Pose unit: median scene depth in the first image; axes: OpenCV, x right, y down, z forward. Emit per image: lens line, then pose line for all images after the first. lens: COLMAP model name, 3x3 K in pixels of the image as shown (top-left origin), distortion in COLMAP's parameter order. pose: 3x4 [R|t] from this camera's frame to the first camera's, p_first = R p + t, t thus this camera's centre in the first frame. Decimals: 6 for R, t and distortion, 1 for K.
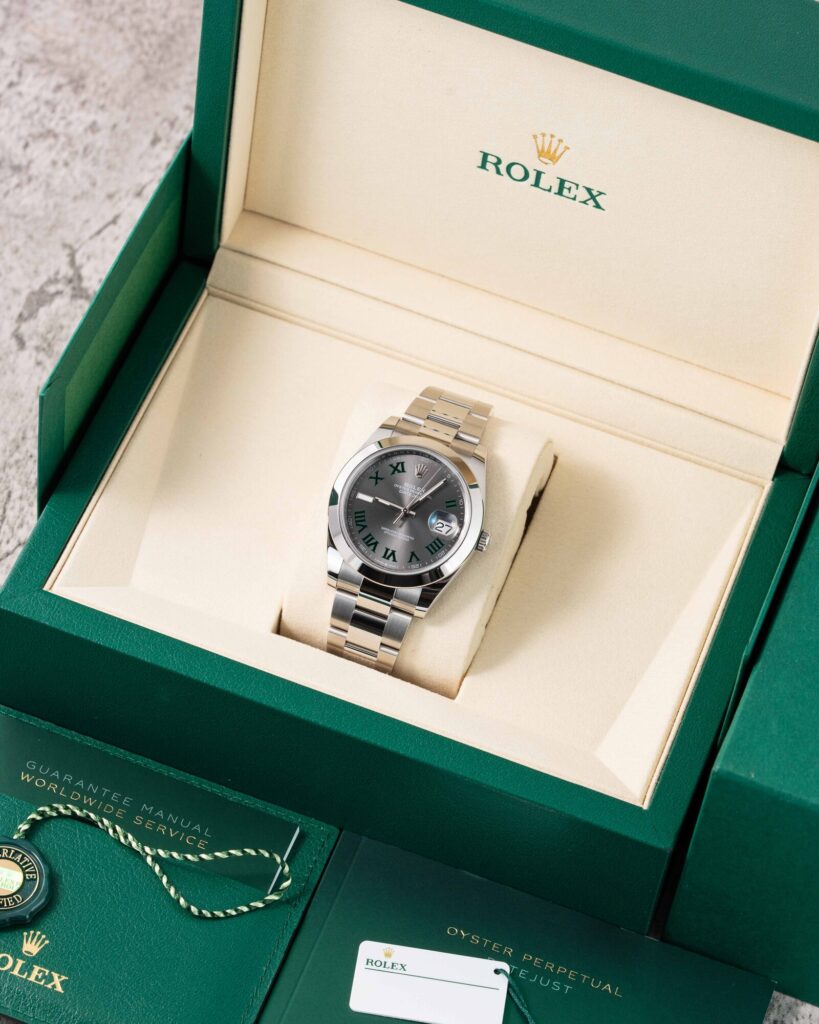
lens RADIAL K [[3956.6, 0, 409.5], [0, 3956.6, 512.0], [0, 0, 1]] dist [0.021220, 2.025325]
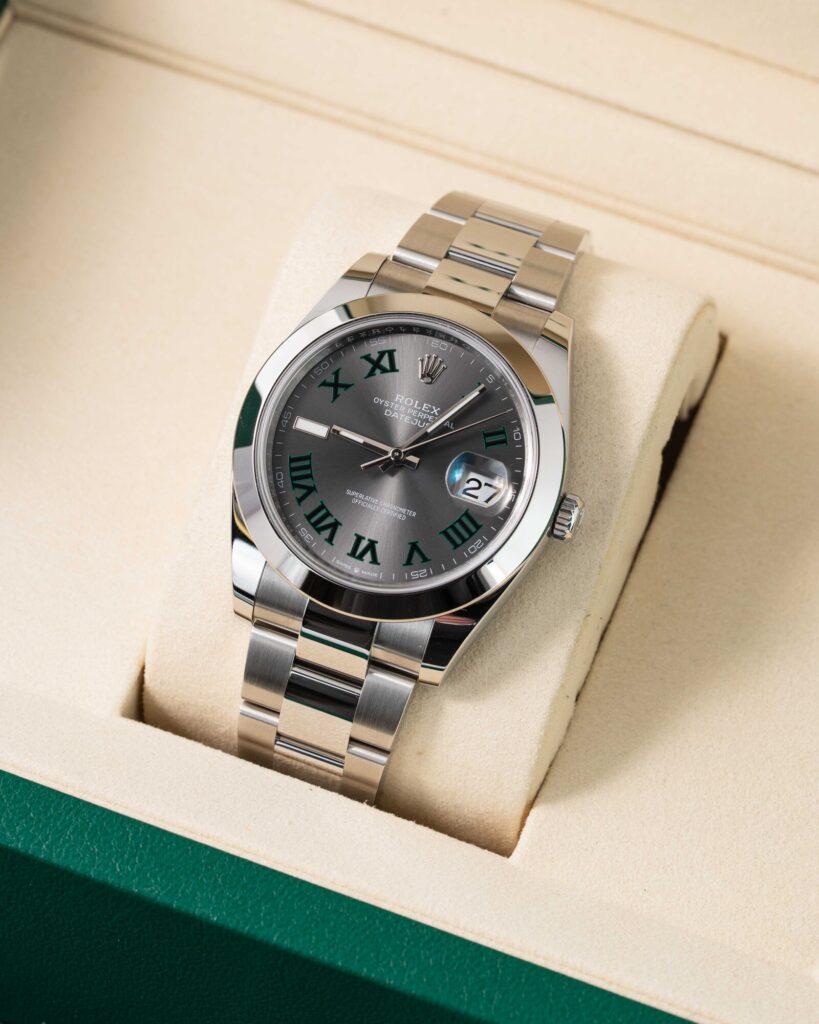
lens RADIAL K [[3956.6, 0, 409.5], [0, 3956.6, 512.0], [0, 0, 1]] dist [0.021220, 2.025325]
pose [[0.998554, -0.012046, -0.052391, 0.024584], [0.013049, 0.999737, 0.018839, -0.002281], [0.052150, -0.019495, 0.998449, 0.533739]]
